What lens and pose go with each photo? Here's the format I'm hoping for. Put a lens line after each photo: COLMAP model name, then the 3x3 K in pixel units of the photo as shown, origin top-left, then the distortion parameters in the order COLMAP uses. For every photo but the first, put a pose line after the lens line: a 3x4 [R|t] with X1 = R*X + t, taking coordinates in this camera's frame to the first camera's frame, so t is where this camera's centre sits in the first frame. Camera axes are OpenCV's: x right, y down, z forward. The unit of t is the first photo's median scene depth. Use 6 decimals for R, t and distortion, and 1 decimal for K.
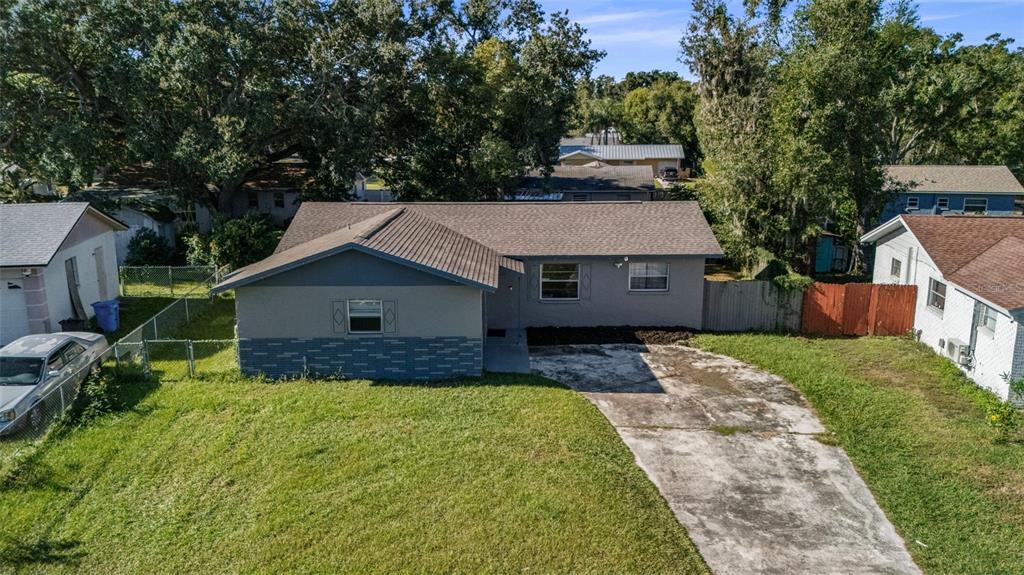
lens RADIAL K [[778.2, 0, 516.7], [0, 778.2, 282.5], [0, 0, 1]] dist [0.021269, -0.008209]
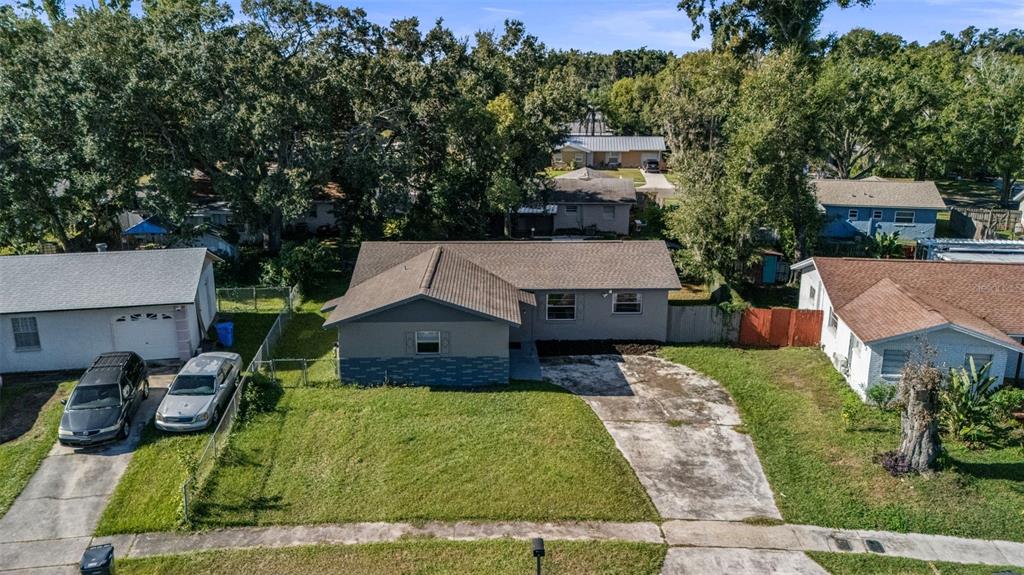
lens RADIAL K [[778.2, 0, 512.1], [0, 778.2, 289.3], [0, 0, 1]] dist [0.021269, -0.008209]
pose [[0.999919, -0.003051, 0.012397, -0.056435], [0.002353, 0.998433, 0.055904, -0.132133], [-0.012548, -0.055871, 0.998359, -0.418677]]
